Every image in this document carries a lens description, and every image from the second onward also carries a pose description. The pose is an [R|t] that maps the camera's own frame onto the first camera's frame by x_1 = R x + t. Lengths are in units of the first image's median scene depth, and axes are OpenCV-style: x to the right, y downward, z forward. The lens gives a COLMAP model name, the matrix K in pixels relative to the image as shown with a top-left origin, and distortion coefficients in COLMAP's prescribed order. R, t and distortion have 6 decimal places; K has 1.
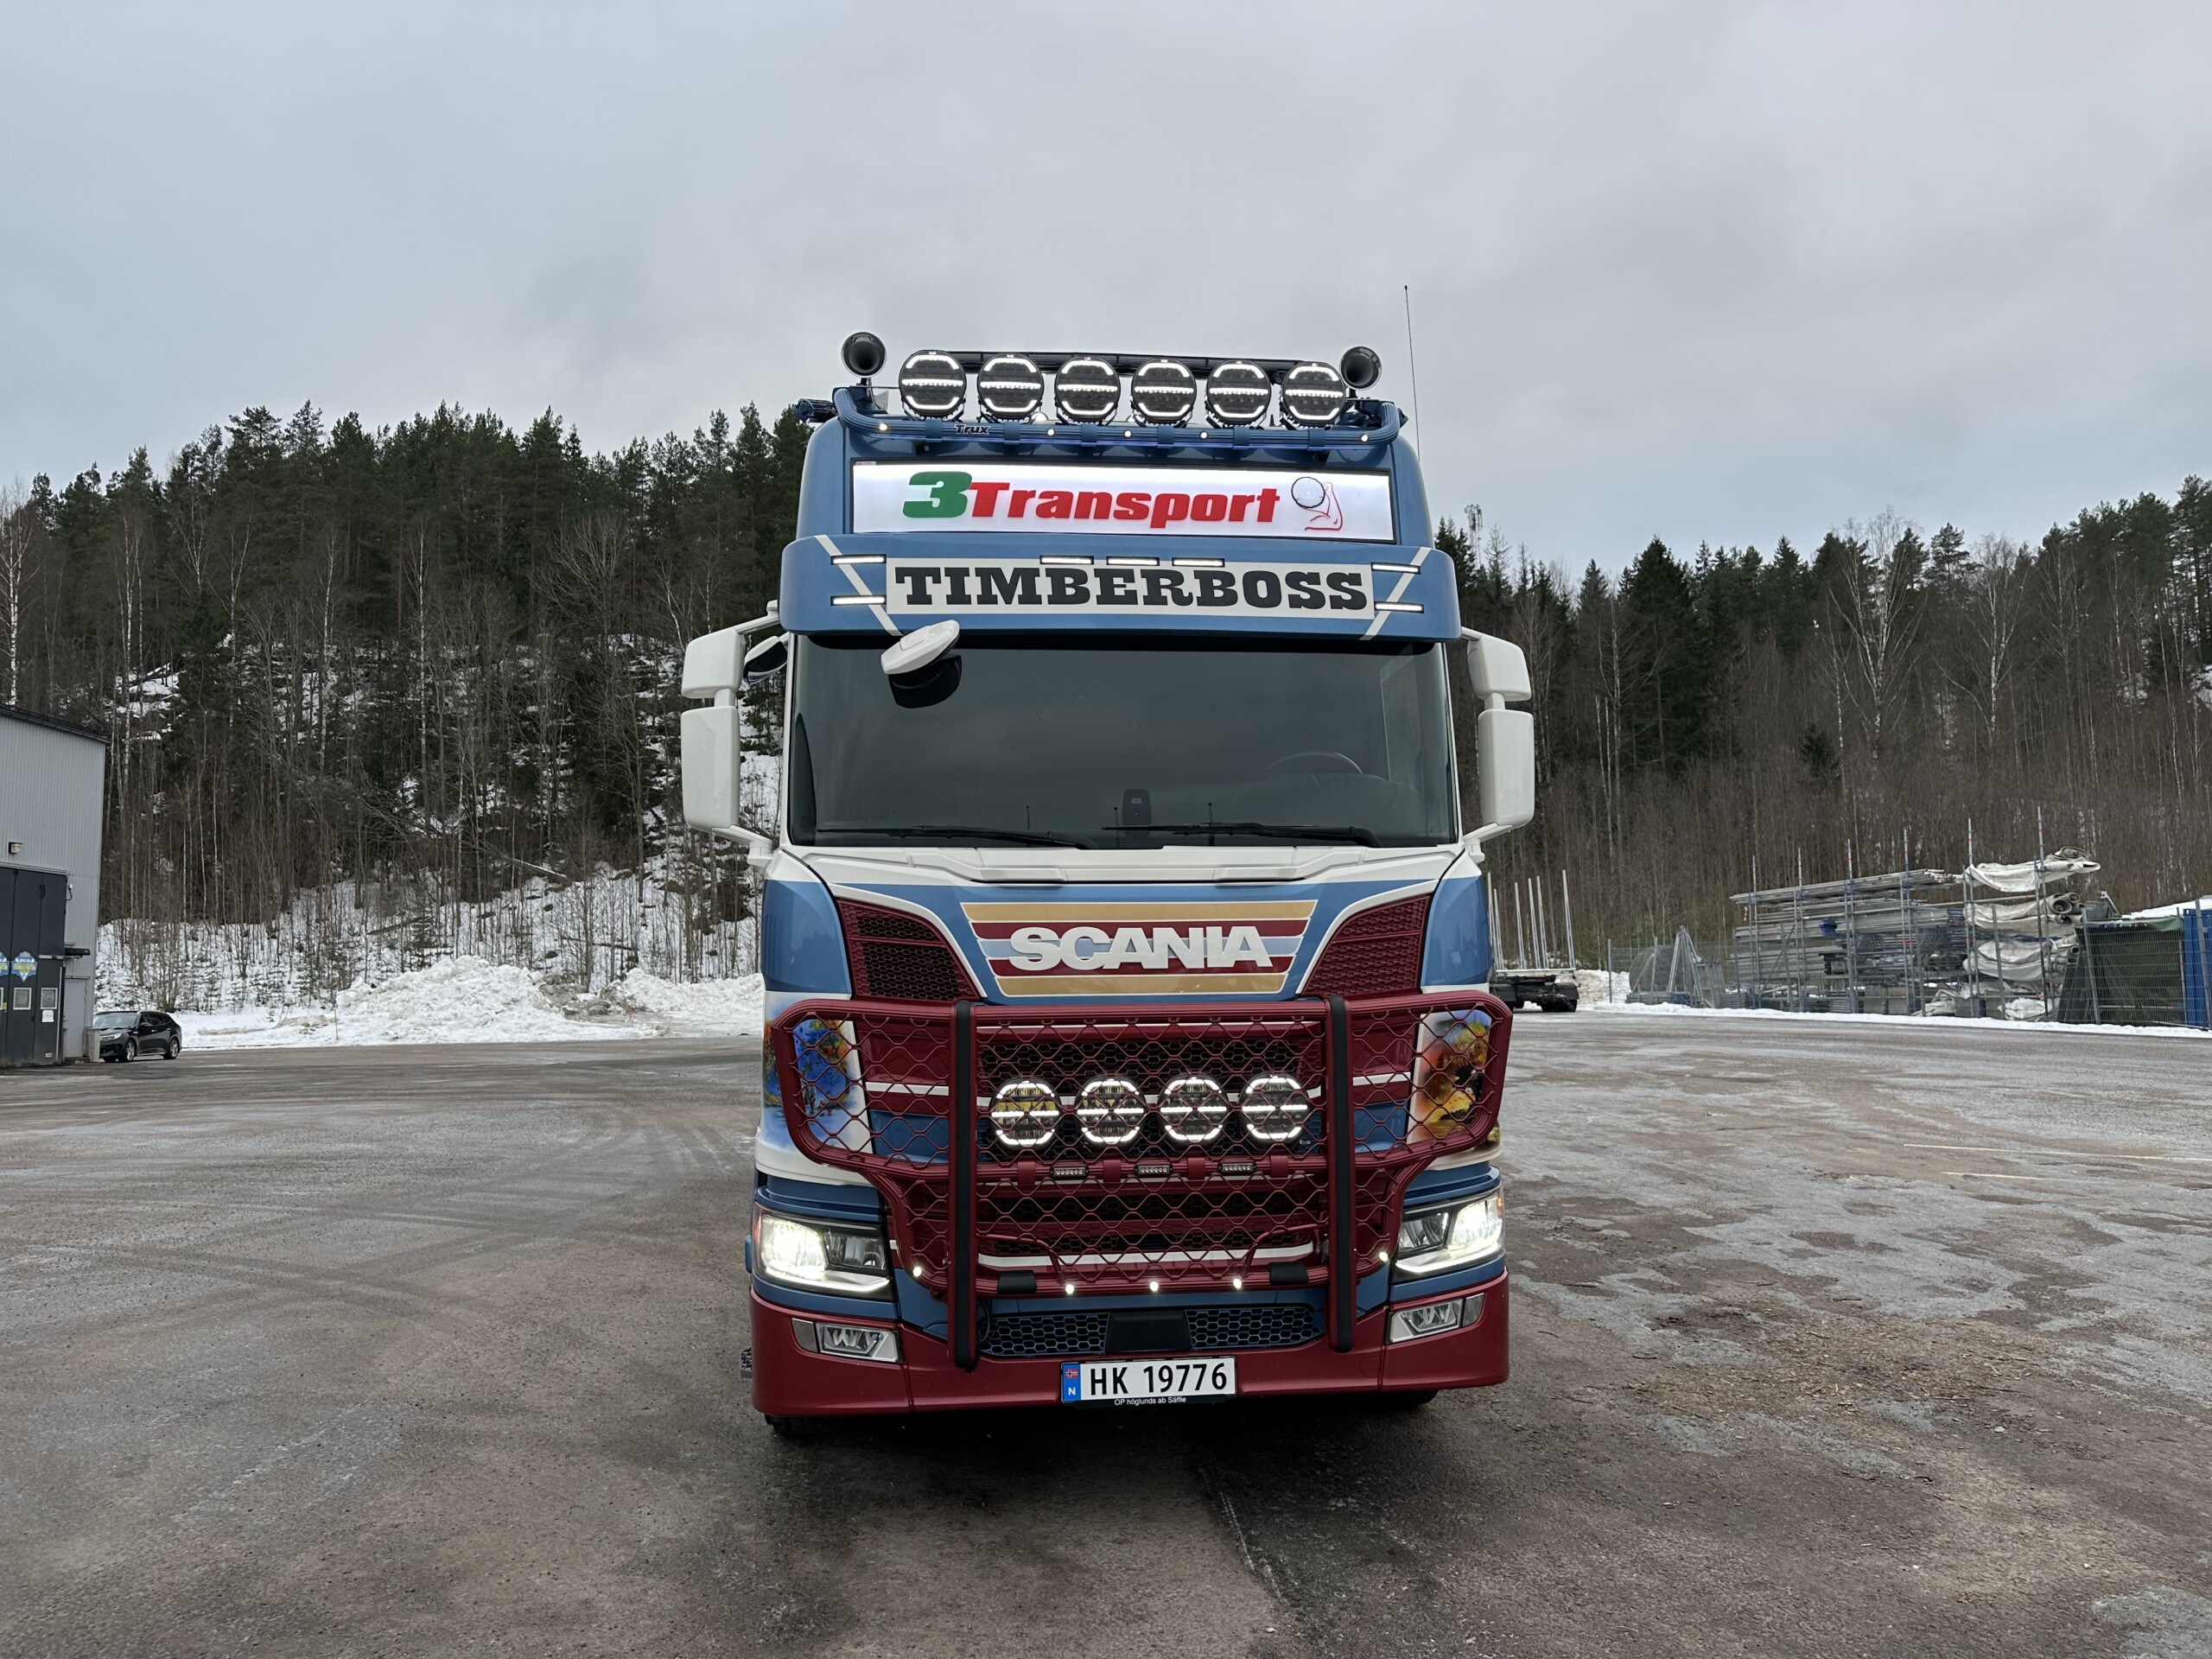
lens RADIAL K [[1564.7, 0, 1103.5], [0, 1564.7, 804.0], [0, 0, 1]] dist [0.095941, -0.096373]
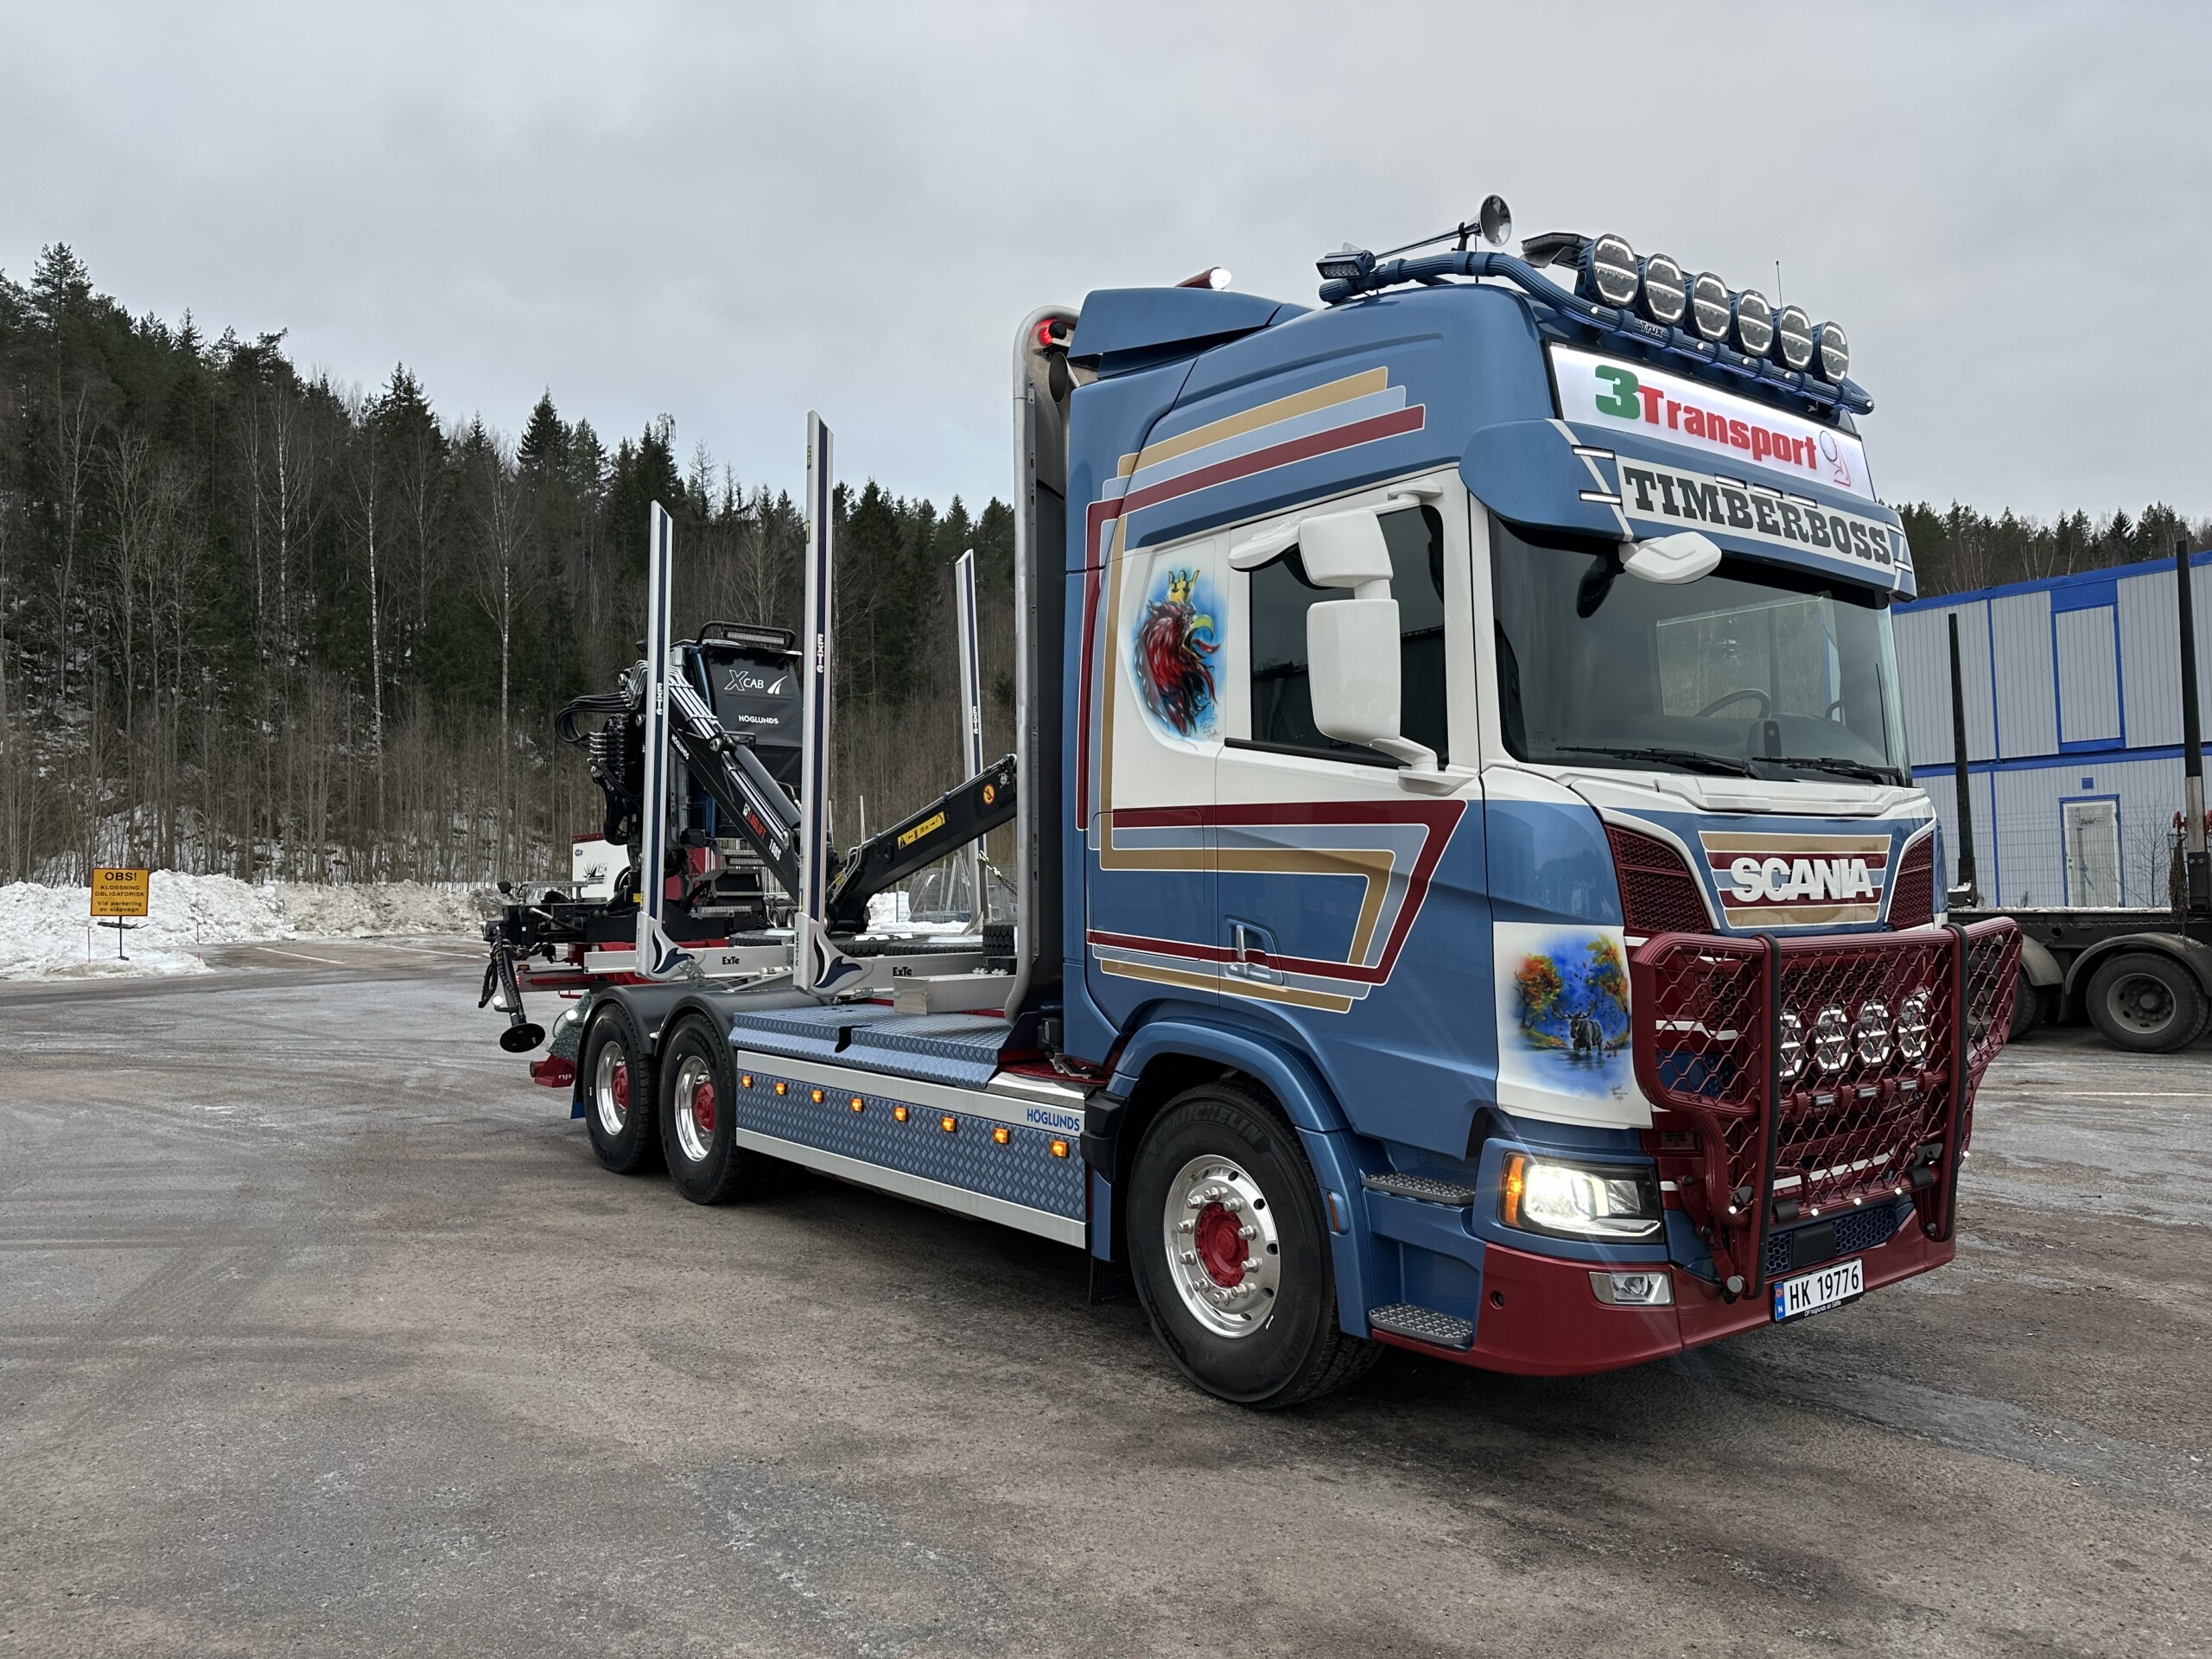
lens RADIAL K [[1507.3, 0, 1013.4], [0, 1507.3, 828.7], [0, 0, 1]] dist [0.024887, -0.041240]
pose [[0.877330, 0.021455, 0.479407, -0.836662], [-0.054717, 0.996957, 0.055517, 0.030752], [-0.476757, -0.074939, 0.875835, 0.362472]]
